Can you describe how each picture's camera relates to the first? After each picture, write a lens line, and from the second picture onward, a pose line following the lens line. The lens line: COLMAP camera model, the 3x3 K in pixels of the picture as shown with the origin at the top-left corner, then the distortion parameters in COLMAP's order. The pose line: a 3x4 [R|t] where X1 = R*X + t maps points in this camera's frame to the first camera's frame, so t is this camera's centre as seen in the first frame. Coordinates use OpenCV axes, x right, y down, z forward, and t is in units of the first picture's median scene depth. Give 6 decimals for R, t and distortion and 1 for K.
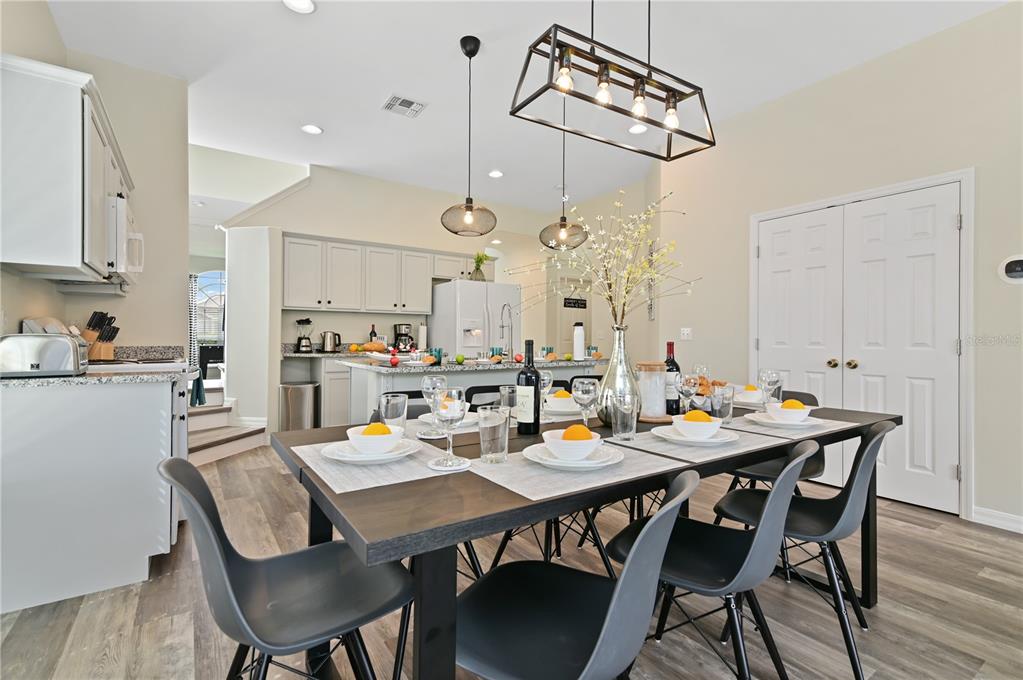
lens RADIAL K [[470.5, 0, 507.1], [0, 470.5, 338.5], [0, 0, 1]] dist [0.014218, -0.000088]
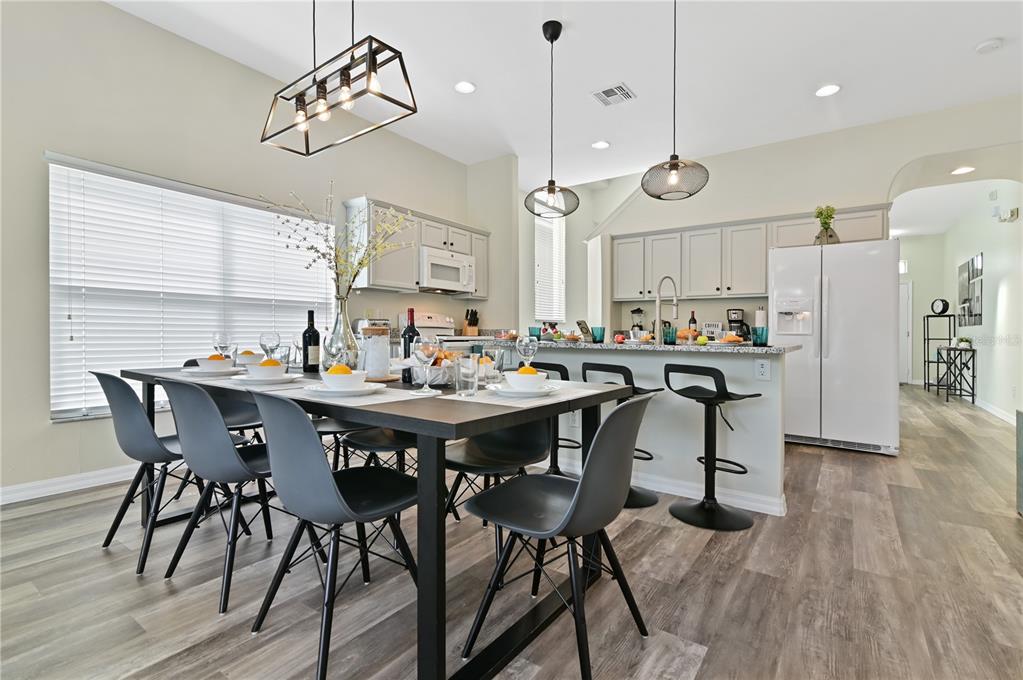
lens RADIAL K [[472.8, 0, 506.7], [0, 472.8, 332.8], [0, 0, 1]] dist [0.014295, 0.000279]
pose [[0.355788, -0.004087, -0.934558, 0.496361], [-0.007987, 0.999941, -0.007413, 0.025530], [0.934533, 0.010102, 0.355734, 0.303446]]
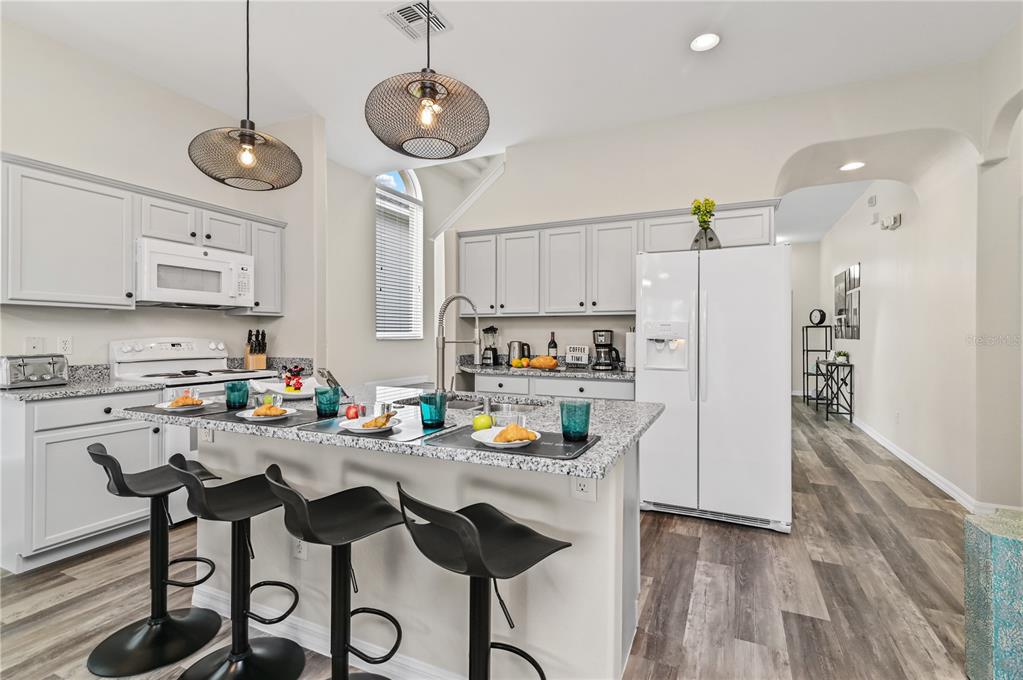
lens RADIAL K [[470.5, 0, 507.1], [0, 470.5, 338.5], [0, 0, 1]] dist [0.014218, -0.000088]
pose [[0.510483, 0.002984, -0.859883, 0.329047], [0.001535, 0.999989, 0.004382, -0.023016], [0.859887, -0.003557, 0.510472, 0.564878]]
